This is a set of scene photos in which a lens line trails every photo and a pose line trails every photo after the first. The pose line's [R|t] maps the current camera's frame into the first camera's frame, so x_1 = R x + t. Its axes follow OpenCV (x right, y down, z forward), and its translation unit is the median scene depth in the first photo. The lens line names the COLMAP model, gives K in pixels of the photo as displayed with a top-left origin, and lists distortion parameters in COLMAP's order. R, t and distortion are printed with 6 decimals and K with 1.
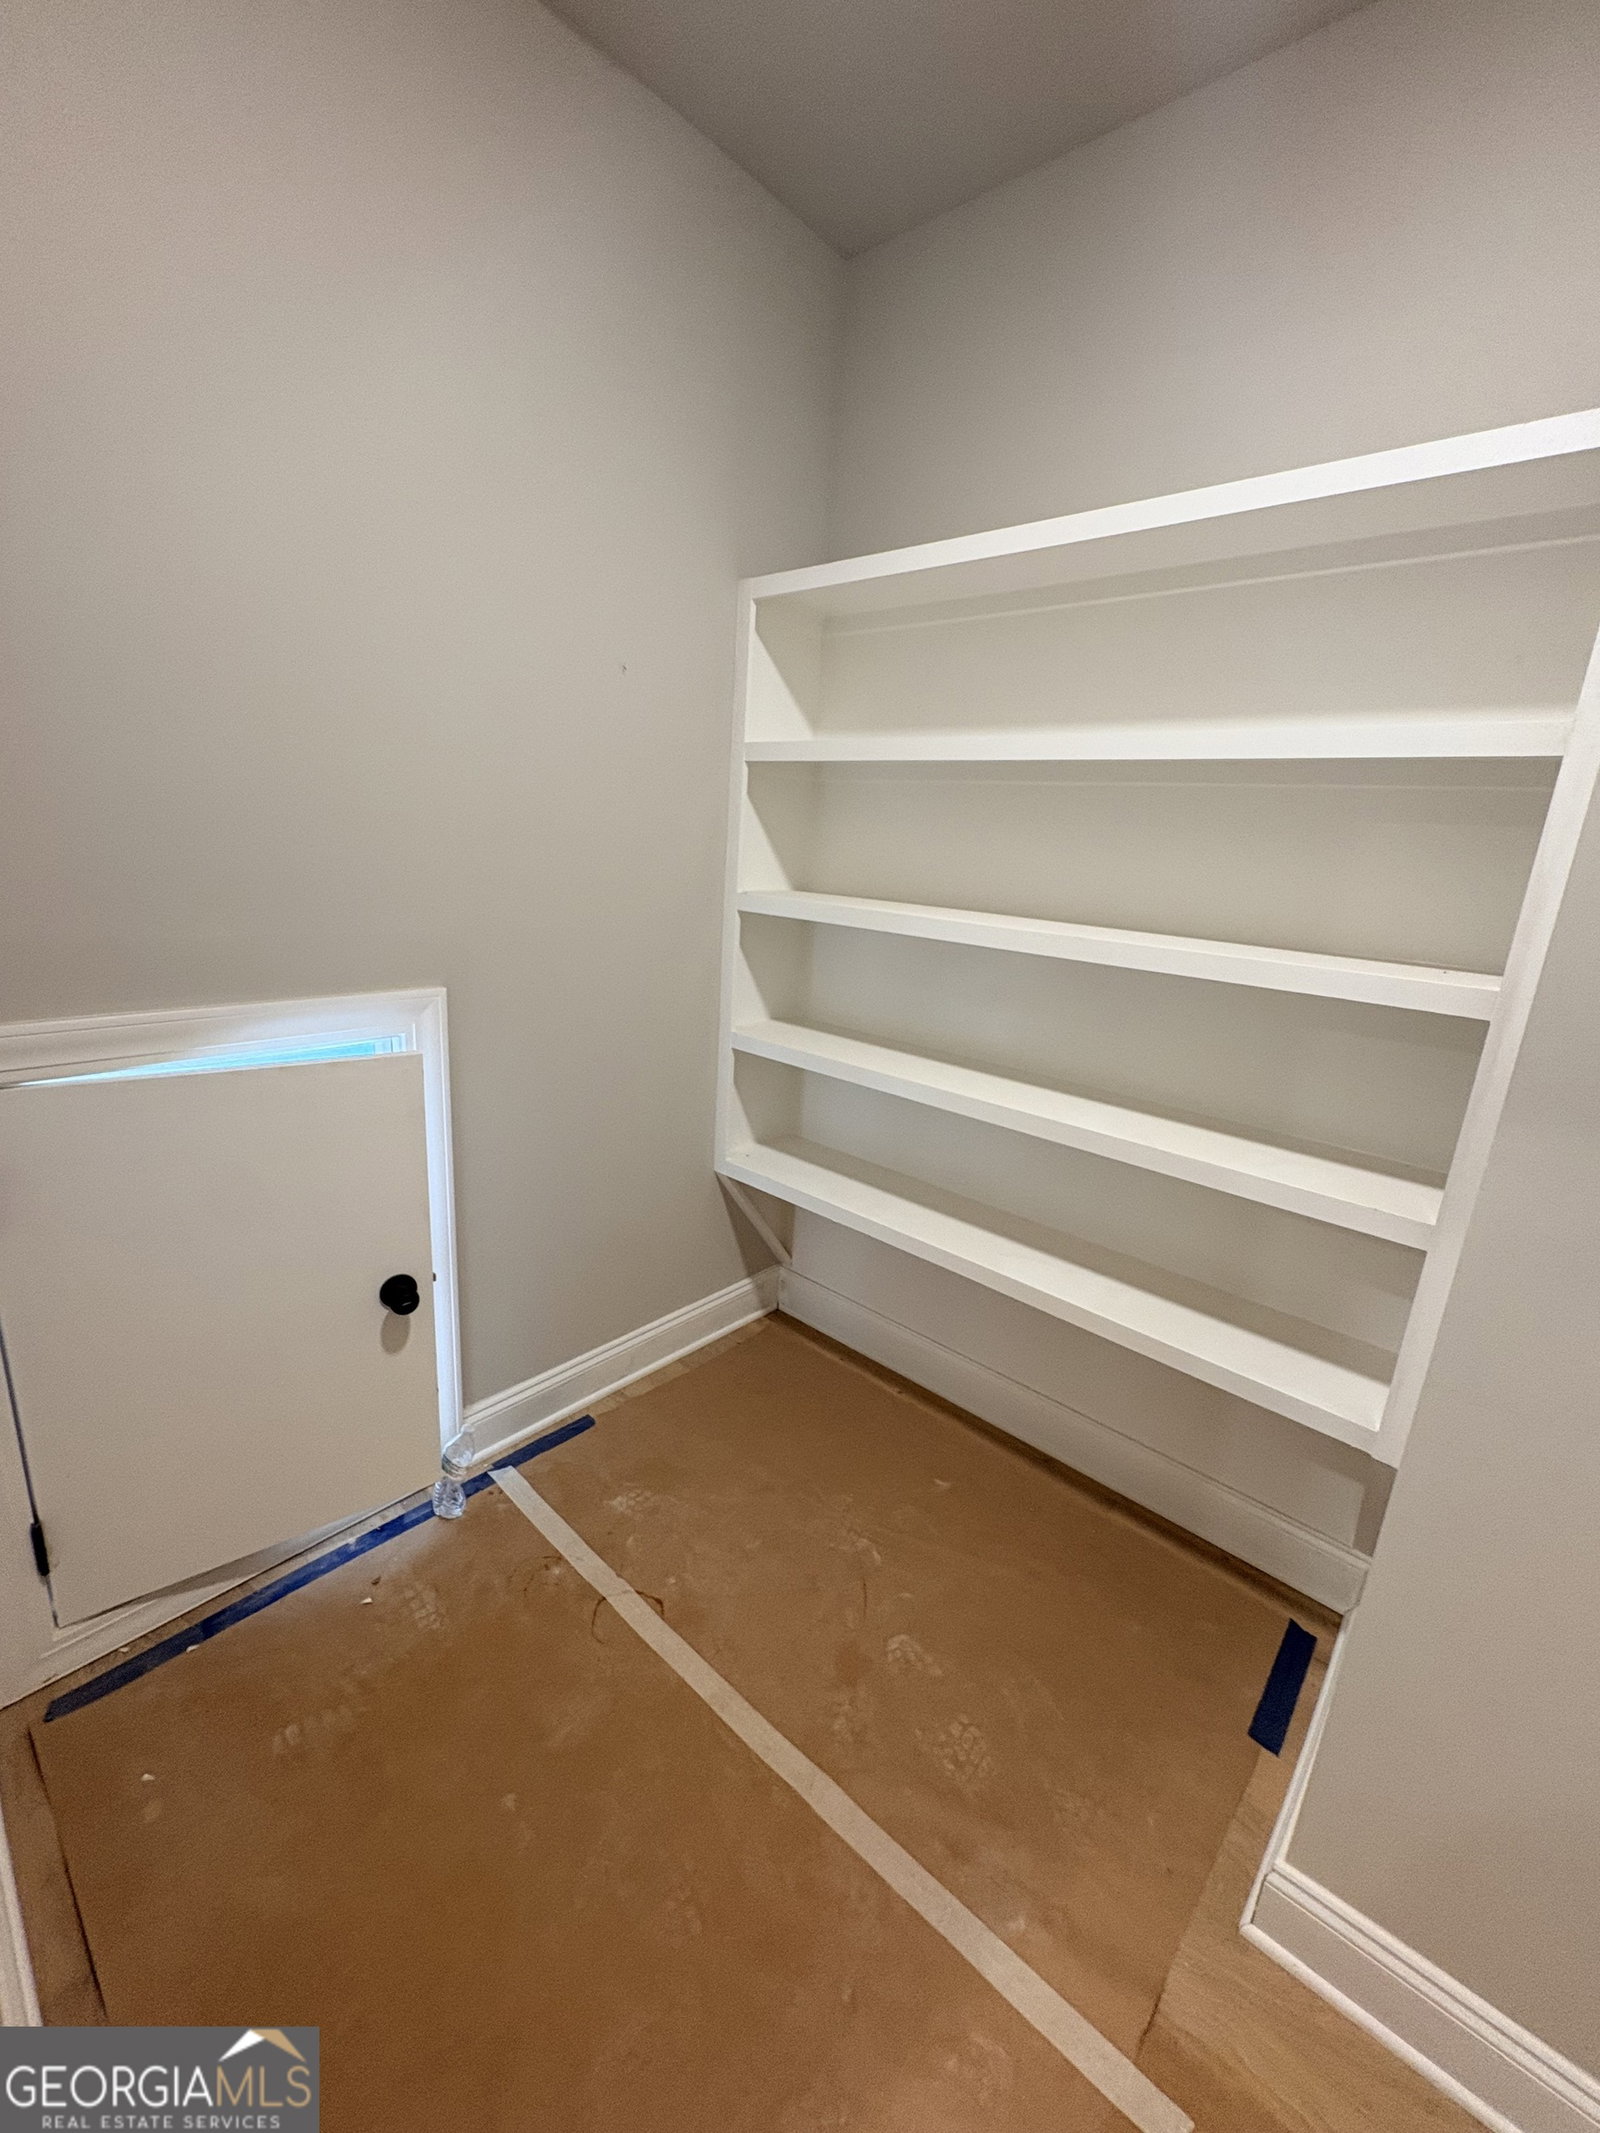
lens RADIAL K [[856.3, 0, 796.7], [0, 856.3, 1065.6], [0, 0, 1]] dist [0.000580, -0.000213]
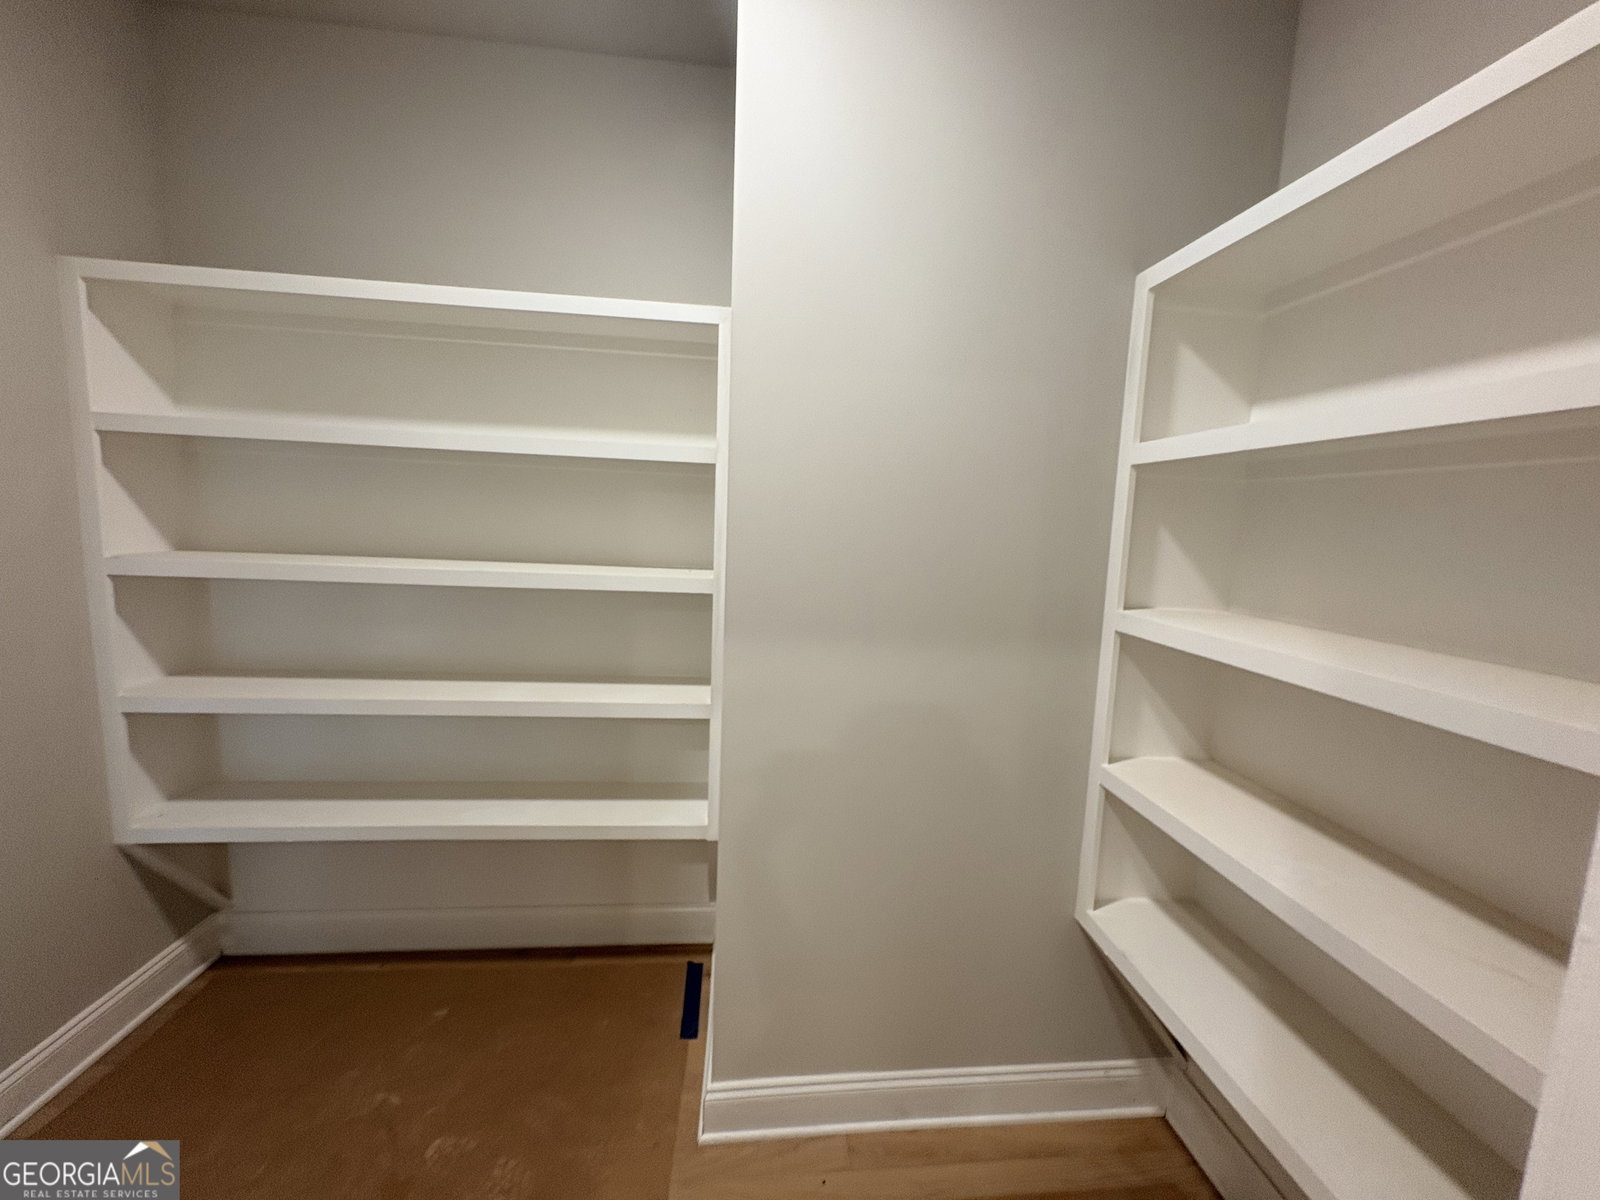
lens RADIAL K [[642.3, 0, 800.3], [0, 642.3, 599.6], [0, 0, 1]] dist [0.000580, -0.000213]
pose [[0.678310, -0.129122, 0.723342, -0.069956], [0.189794, 0.981820, -0.002715, 0.003090], [-0.709841, 0.139127, 0.690485, -0.091966]]
